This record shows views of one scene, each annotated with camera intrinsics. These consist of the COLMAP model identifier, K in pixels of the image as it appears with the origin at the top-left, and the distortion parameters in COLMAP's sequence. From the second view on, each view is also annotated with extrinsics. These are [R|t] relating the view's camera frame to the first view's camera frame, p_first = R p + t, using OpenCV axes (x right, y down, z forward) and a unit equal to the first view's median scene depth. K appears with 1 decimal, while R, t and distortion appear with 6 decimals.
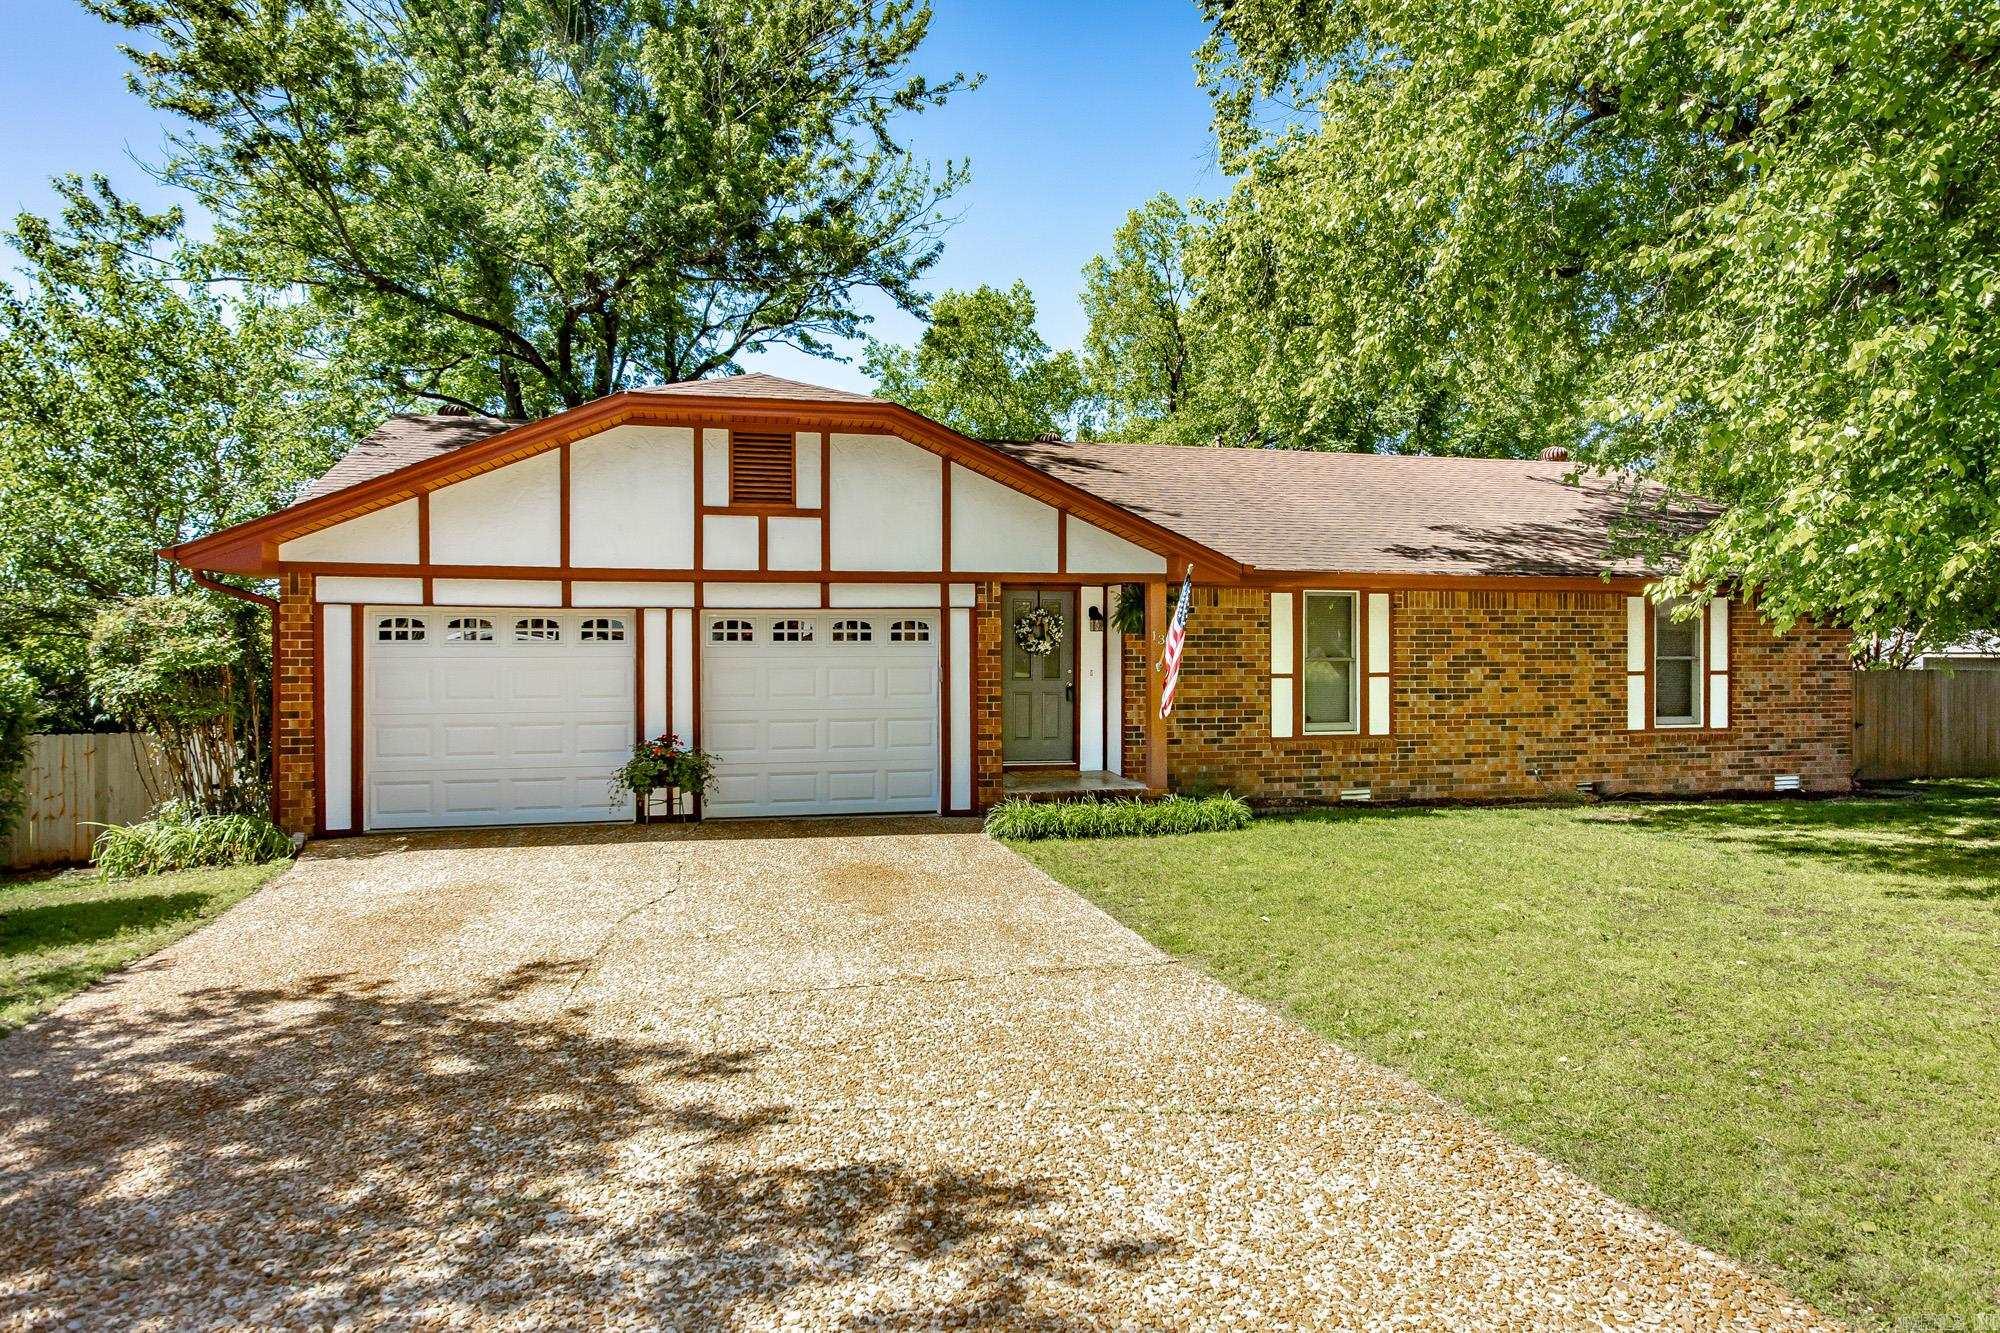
lens RADIAL K [[1151.5, 0, 998.7], [0, 1151.5, 670.8], [0, 0, 1]] dist [-0.000219, 0.000064]
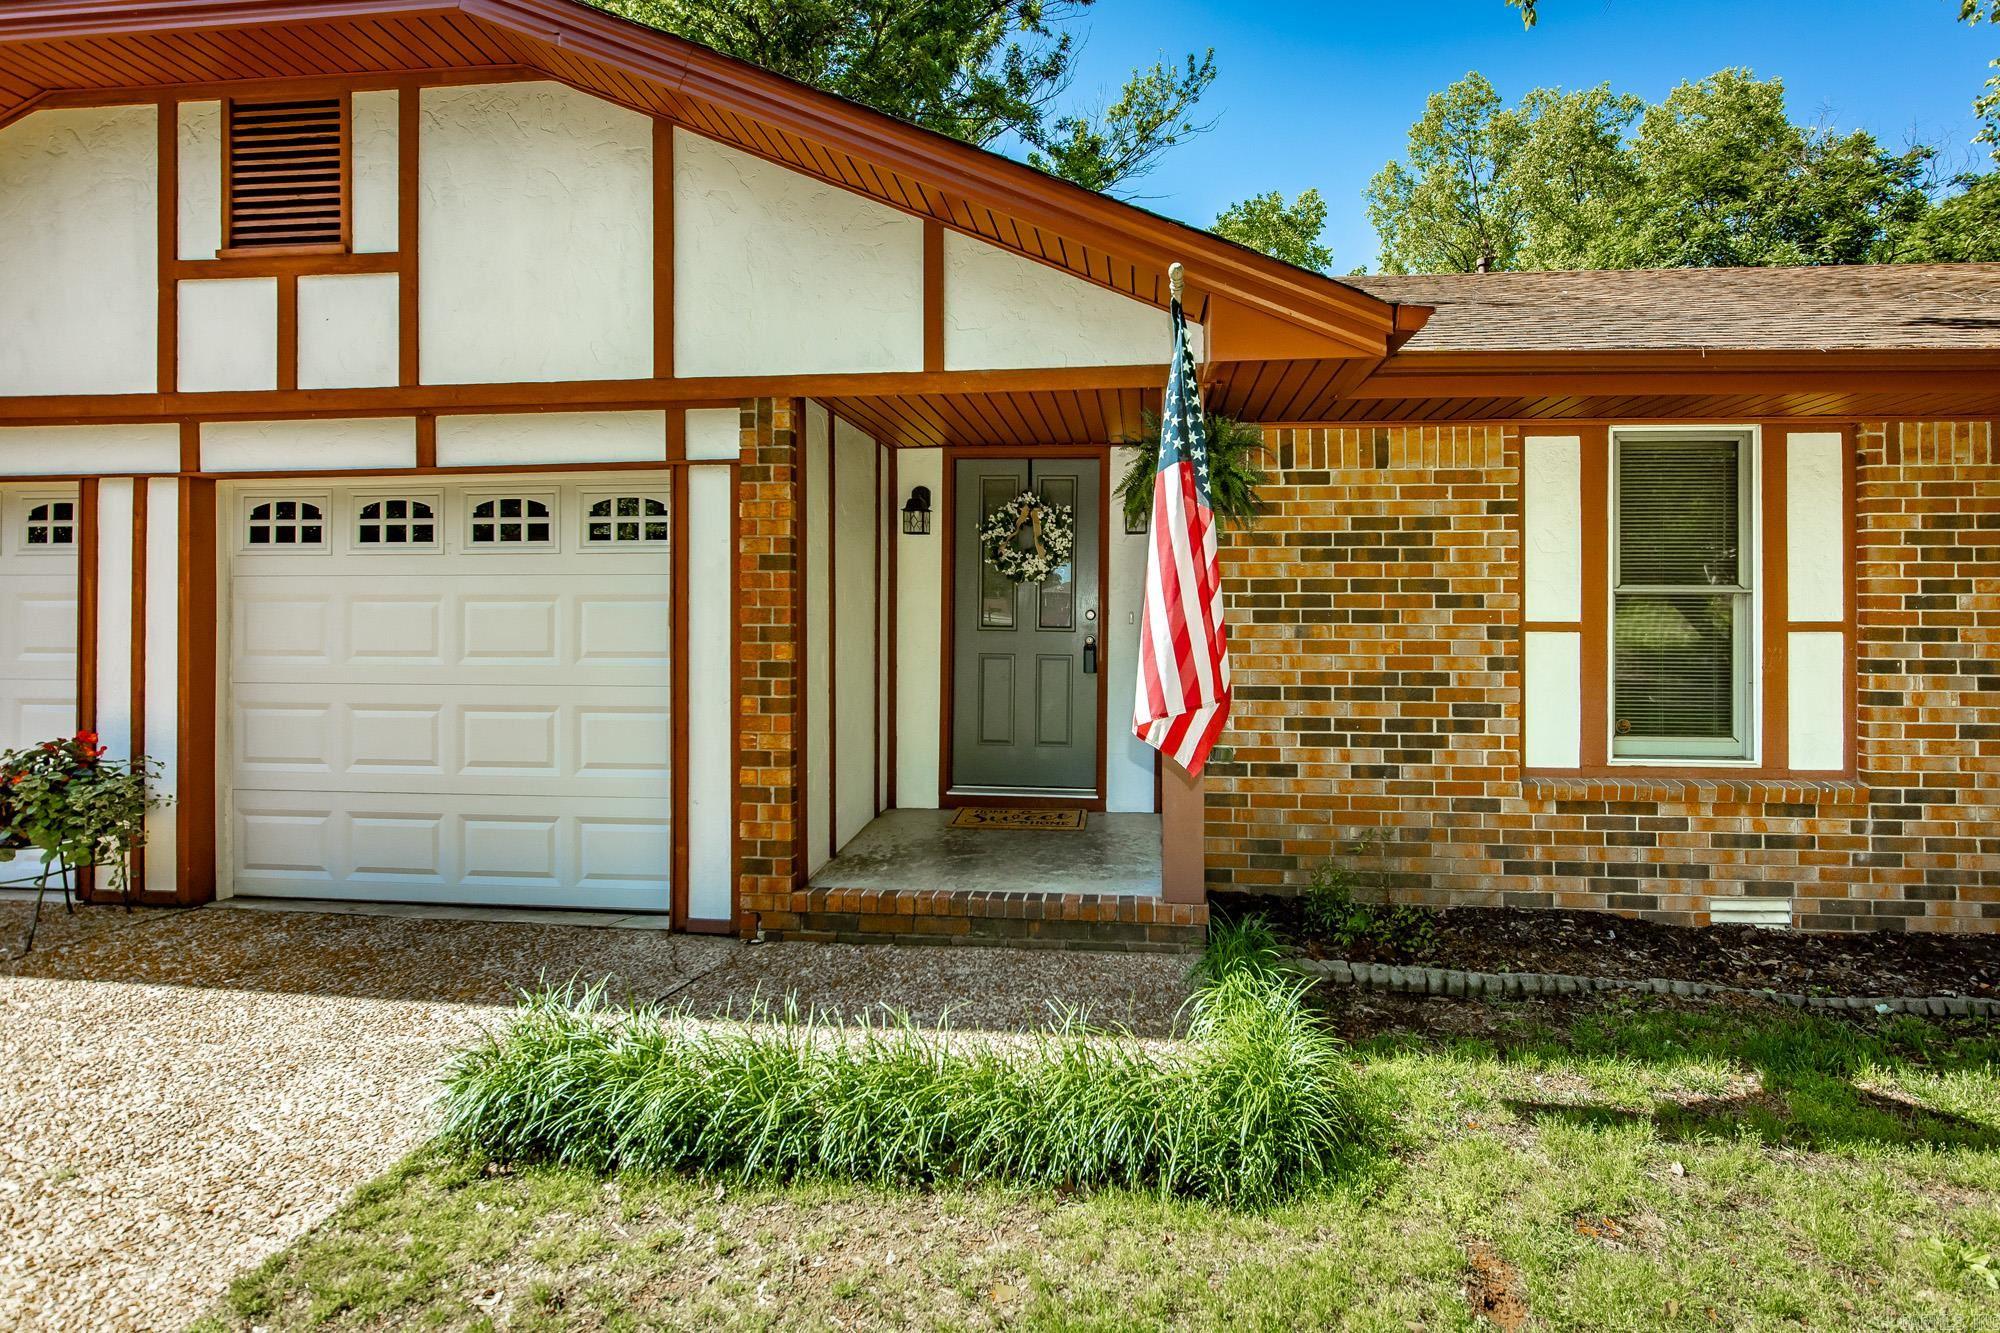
lens RADIAL K [[941.6, 0, 1048.7], [0, 941.6, 617.7], [0, 0, 1]] dist [-0.008540, -0.001054]
pose [[0.950097, 0.004802, -0.311916, 0.179954], [-0.008583, 0.999905, -0.010751, 0.006624], [0.311835, 0.012892, 0.950049, 0.618549]]
